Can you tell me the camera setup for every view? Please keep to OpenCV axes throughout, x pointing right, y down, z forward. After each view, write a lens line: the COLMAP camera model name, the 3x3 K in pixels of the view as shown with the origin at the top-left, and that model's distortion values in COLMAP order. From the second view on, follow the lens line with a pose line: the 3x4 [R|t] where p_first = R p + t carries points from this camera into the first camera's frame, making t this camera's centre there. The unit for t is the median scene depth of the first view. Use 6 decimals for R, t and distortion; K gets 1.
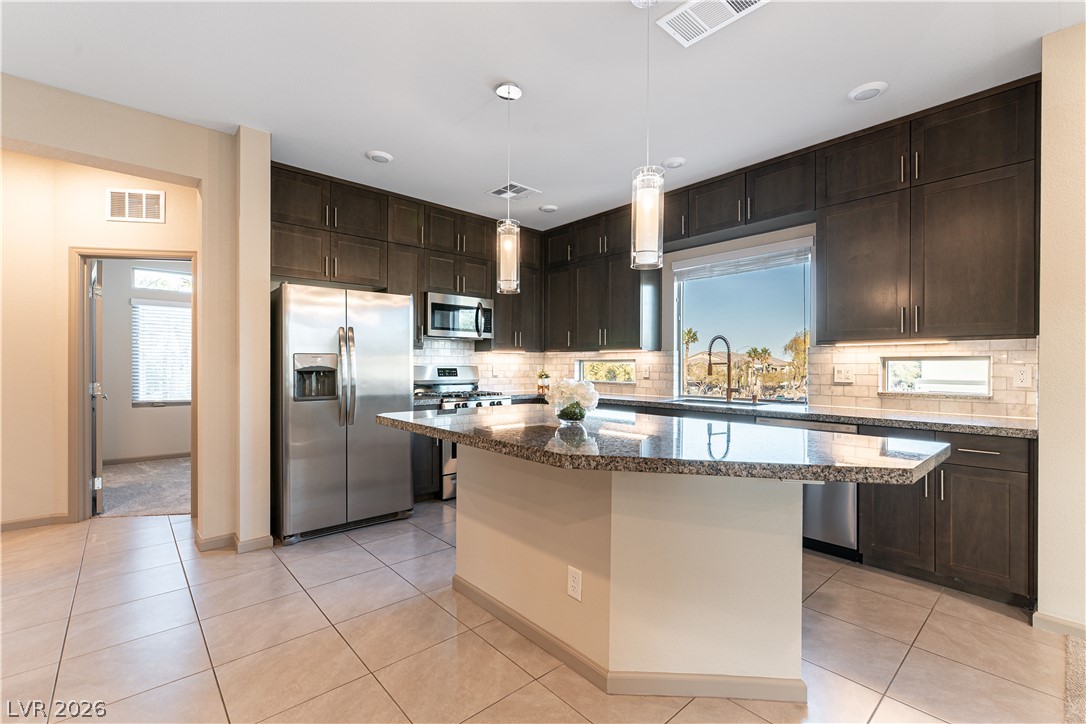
lens RADIAL K [[477.0, 0, 544.7], [0, 477.0, 365.1], [0, 0, 1]] dist [0.006226, -0.000634]
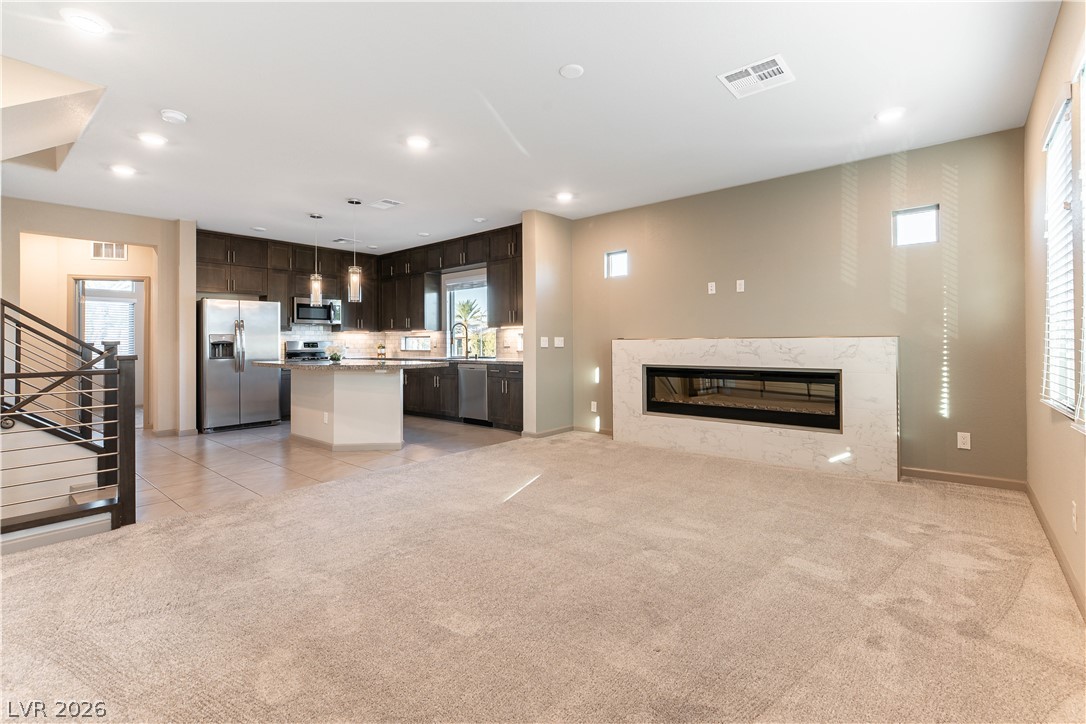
lens RADIAL K [[477.0, 0, 544.6], [0, 477.0, 335.6], [0, 0, 1]] dist [0.006226, -0.000634]
pose [[0.989207, -0.008930, 0.146250, 0.456504], [0.010872, 0.999863, -0.012484, 0.016494], [-0.146119, 0.013939, 0.989169, -0.952352]]
